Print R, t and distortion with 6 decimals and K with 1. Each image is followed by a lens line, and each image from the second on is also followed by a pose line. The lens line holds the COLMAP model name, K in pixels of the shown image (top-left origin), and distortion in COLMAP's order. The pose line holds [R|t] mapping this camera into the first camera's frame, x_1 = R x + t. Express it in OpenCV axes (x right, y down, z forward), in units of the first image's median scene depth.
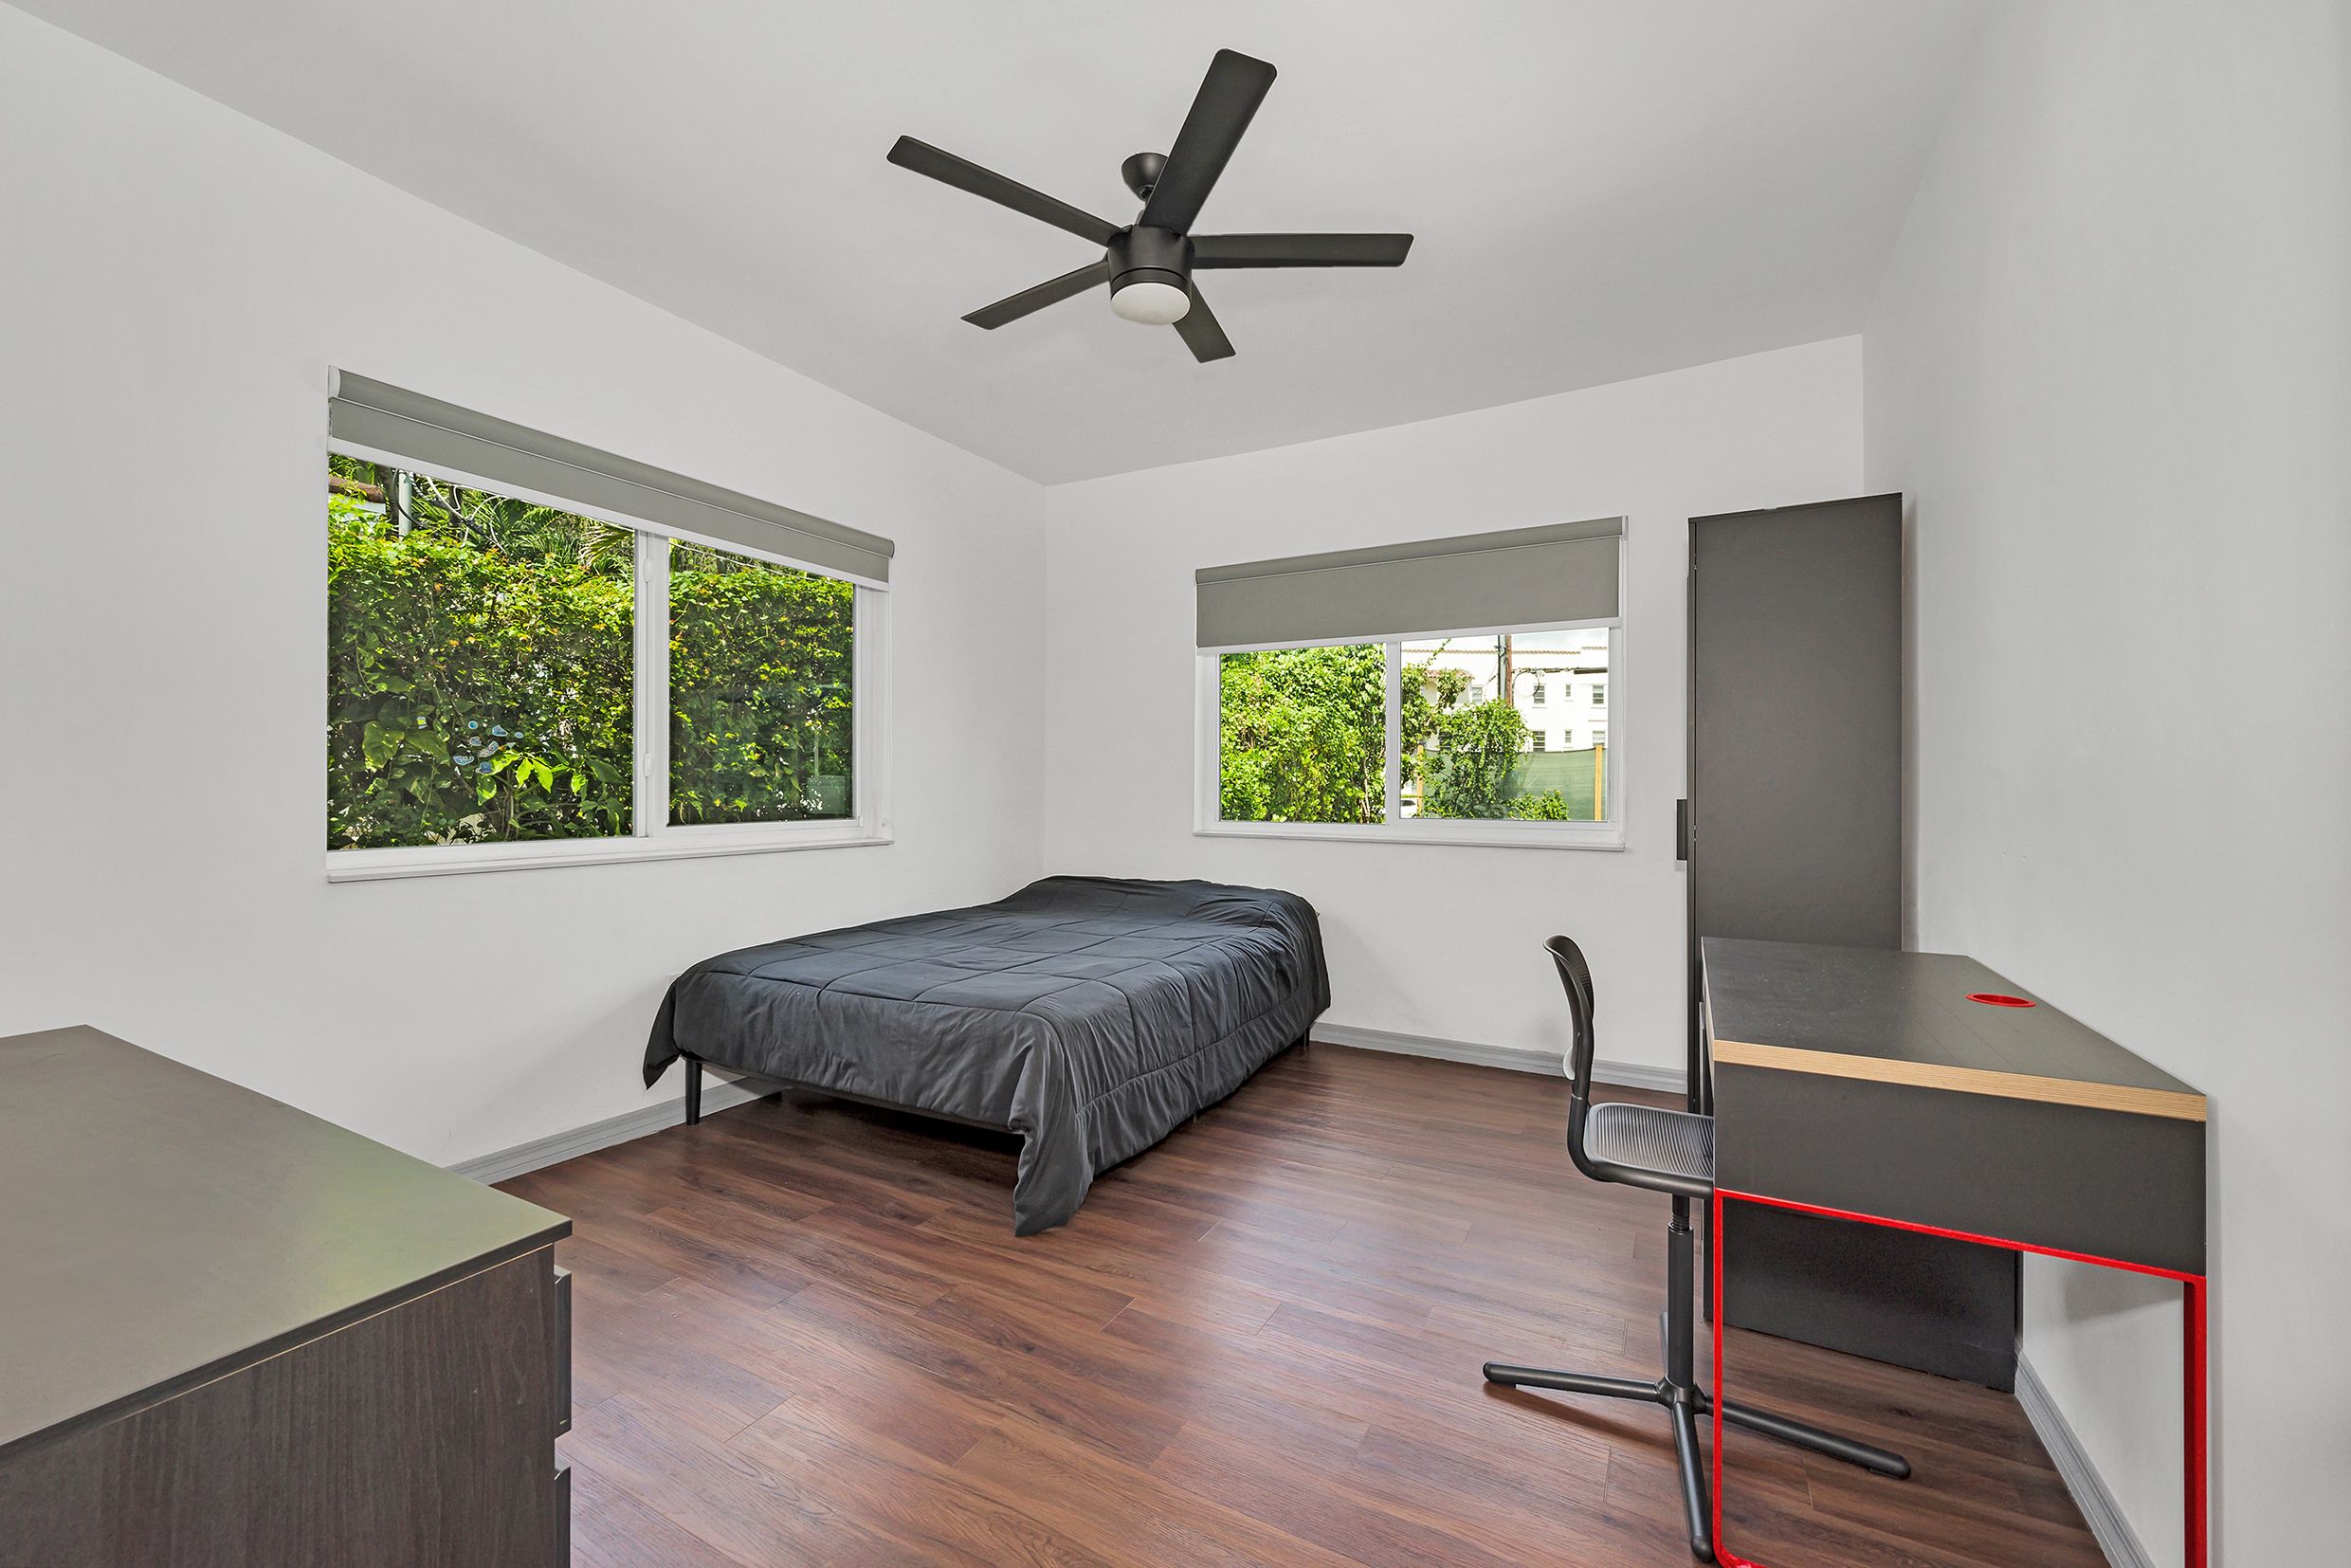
lens RADIAL K [[938.8, 0, 1175.5], [0, 938.8, 784.0], [0, 0, 1]] dist [0.002415, -0.000007]
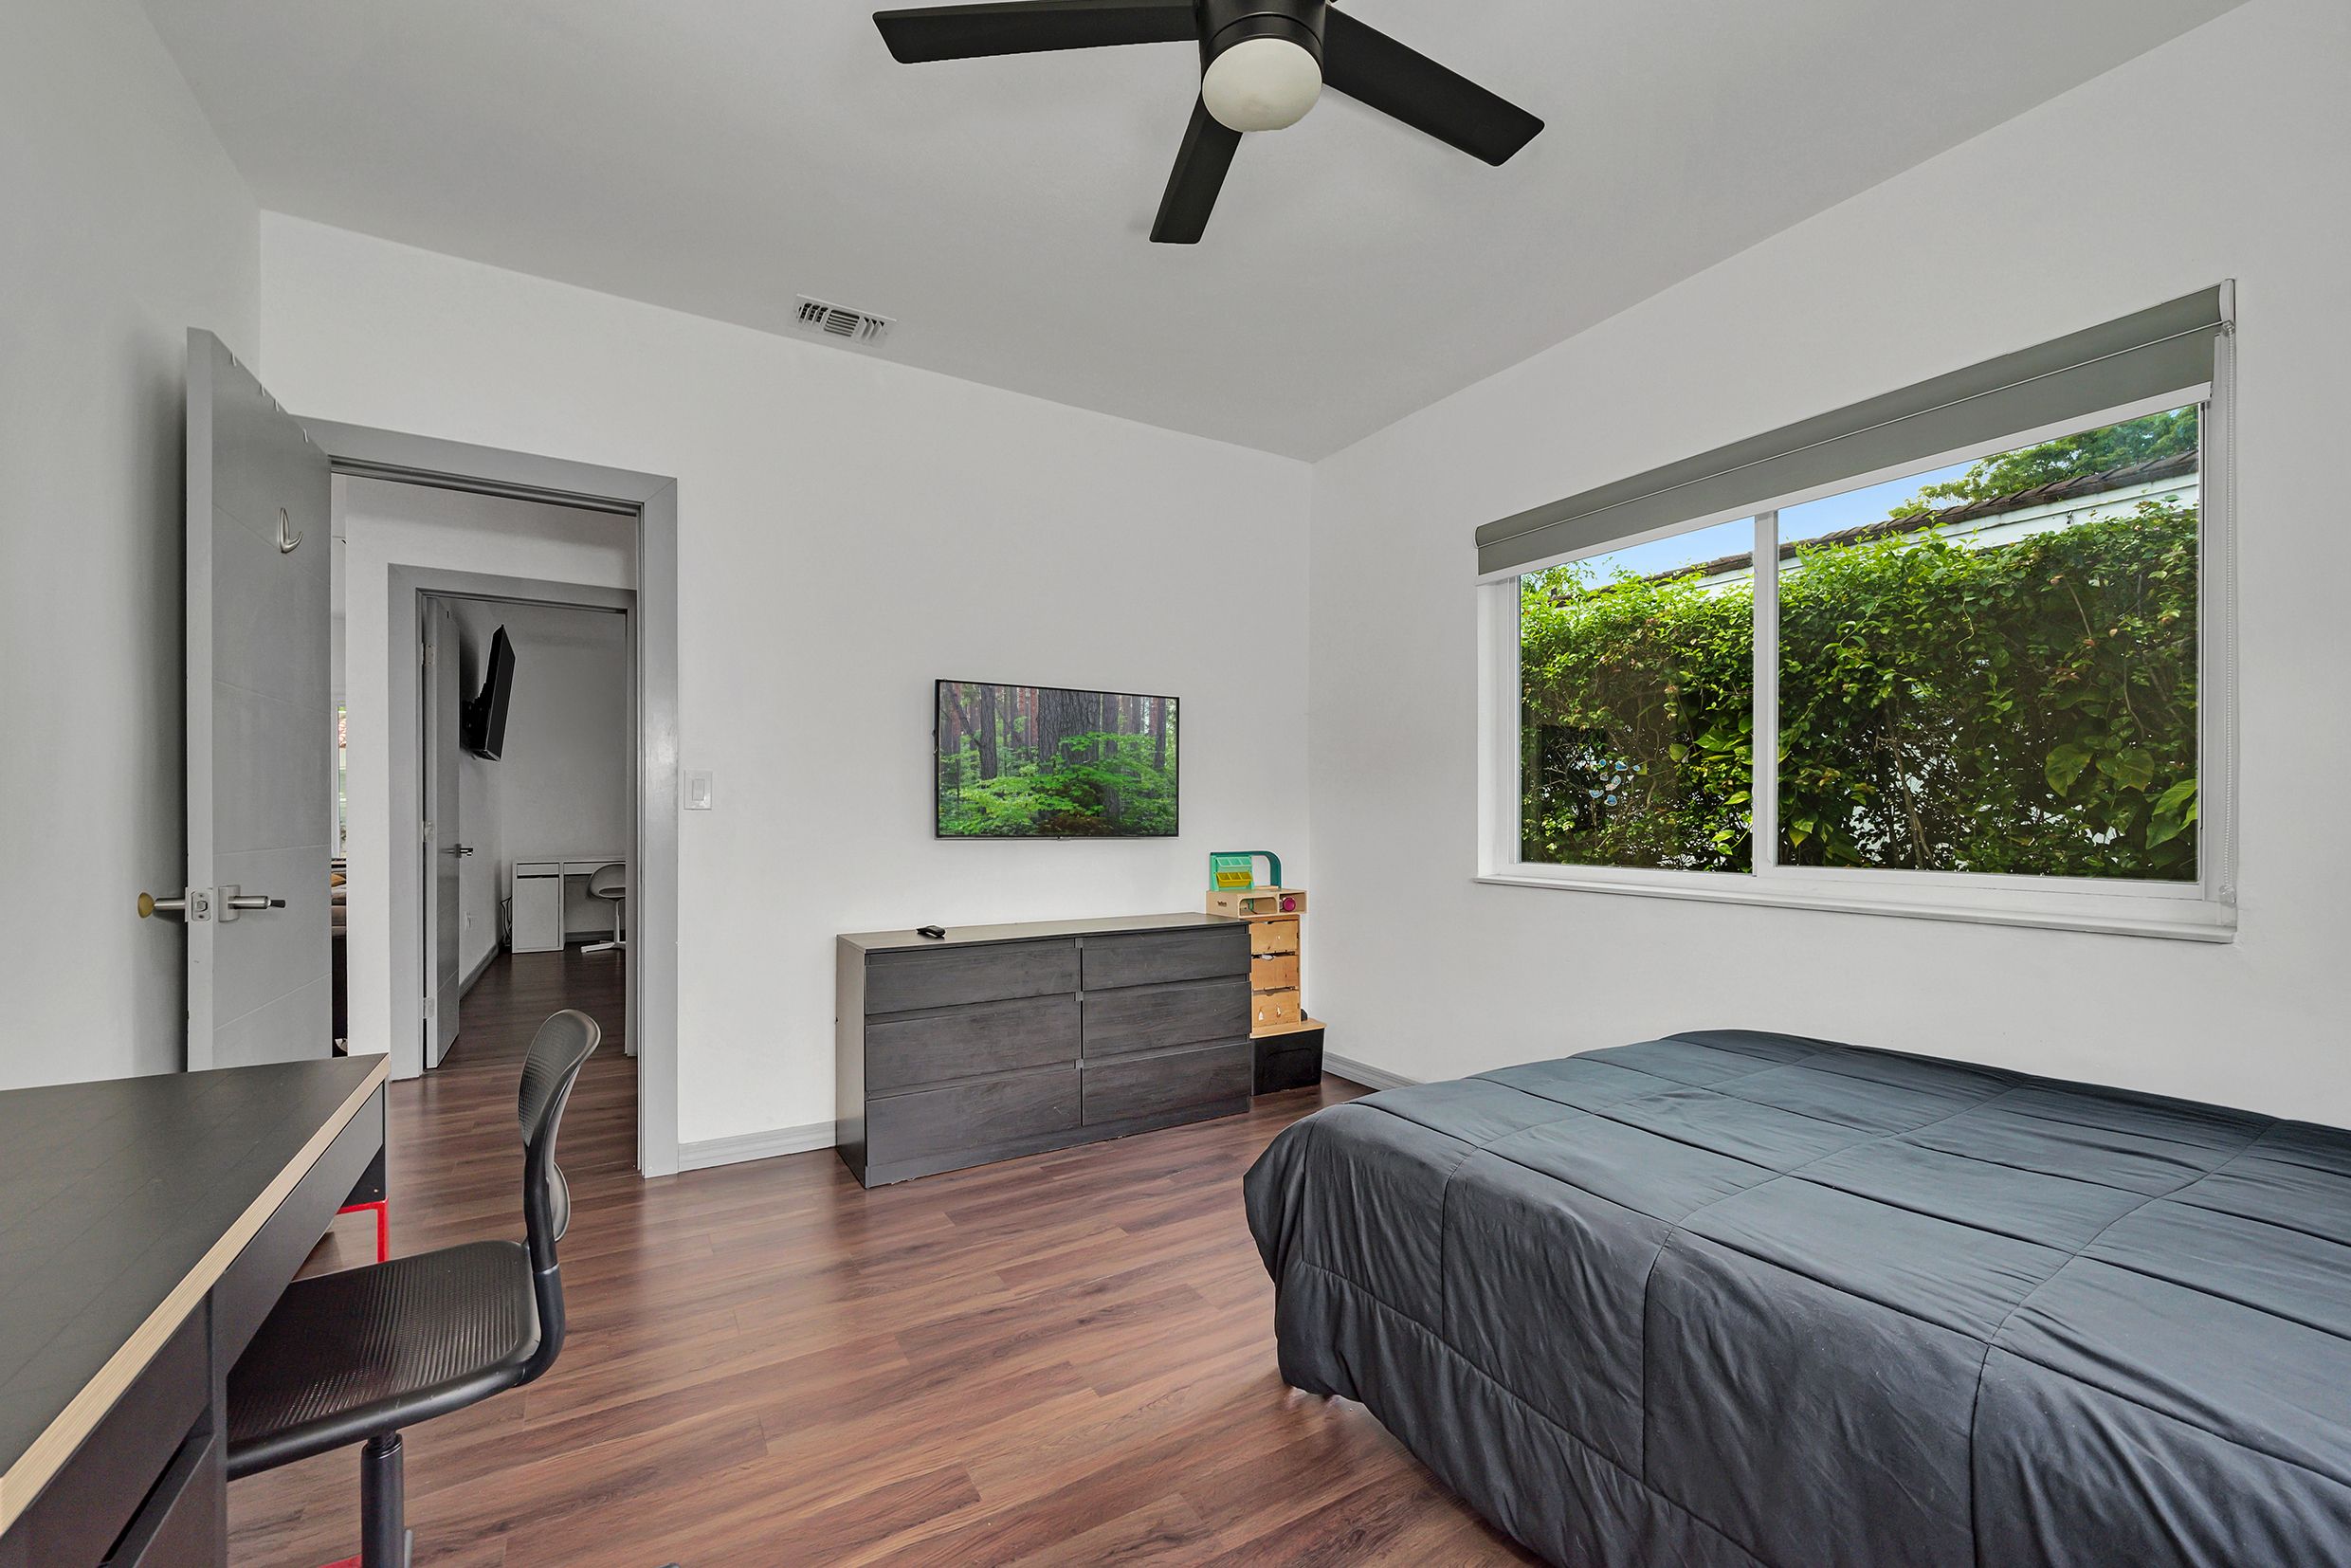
lens RADIAL K [[938.8, 0, 1175.5], [0, 938.8, 784.0], [0, 0, 1]] dist [0.002415, -0.000007]
pose [[-0.496024, -0.021215, -0.868050, 0.520419], [0.008541, 0.999534, -0.029309, -0.007388], [0.868267, -0.021953, -0.495611, 1.110775]]
